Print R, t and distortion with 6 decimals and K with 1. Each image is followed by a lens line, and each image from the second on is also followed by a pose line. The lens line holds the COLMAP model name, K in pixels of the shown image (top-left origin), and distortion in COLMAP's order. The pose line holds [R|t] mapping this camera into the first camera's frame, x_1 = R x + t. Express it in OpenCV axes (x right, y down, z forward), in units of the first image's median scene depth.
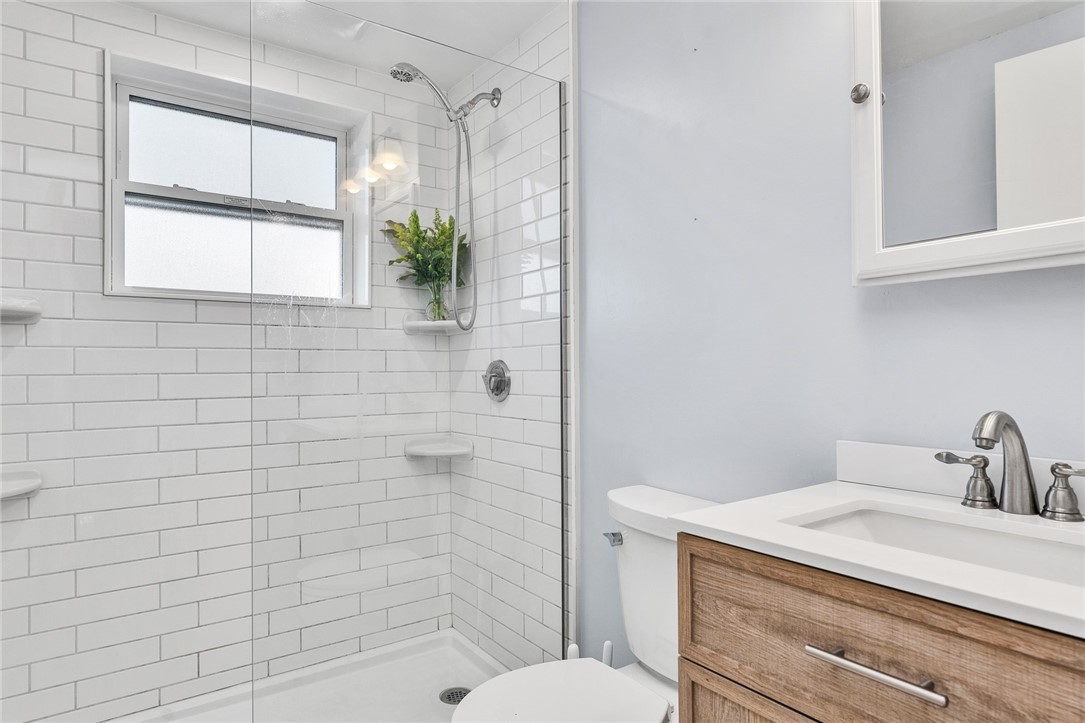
lens RADIAL K [[618.0, 0, 541.8], [0, 618.0, 364.5], [0, 0, 1]] dist [-0.003168, 0.000497]
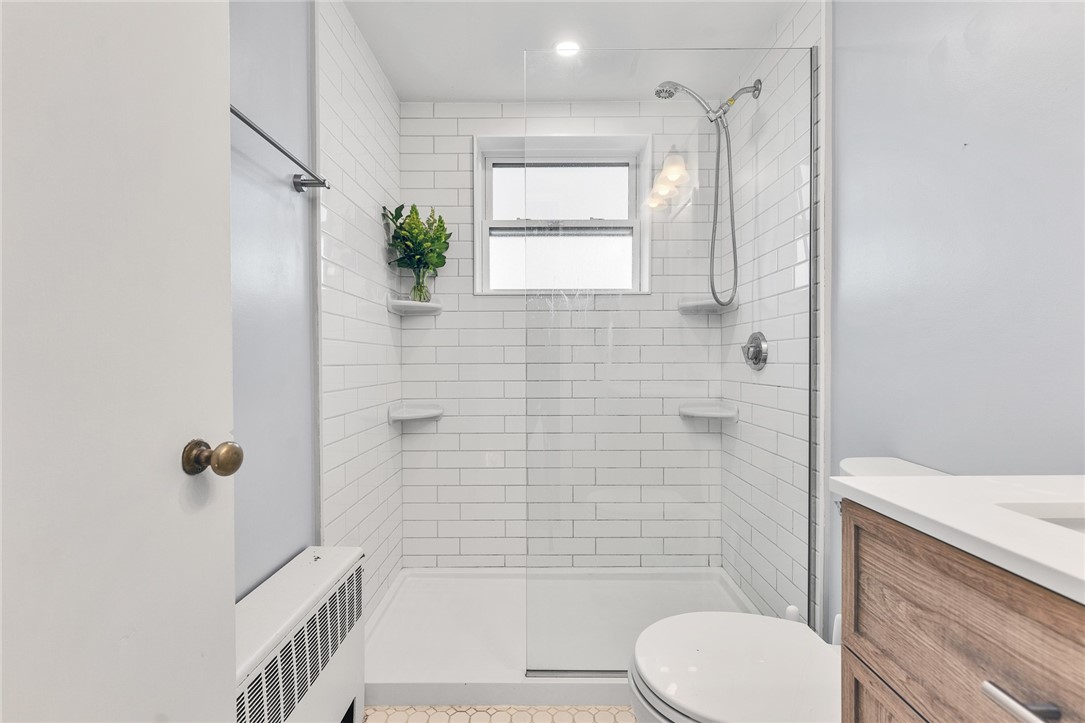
lens RADIAL K [[477.8, 0, 543.6], [0, 477.8, 362.1], [0, 0, 1]] dist [0.002946, -0.001352]
pose [[0.815810, 0.007518, -0.578271, 0.118133], [0.002528, 0.999860, 0.016564, 0.033213], [0.578315, -0.014975, 0.815676, 0.104199]]
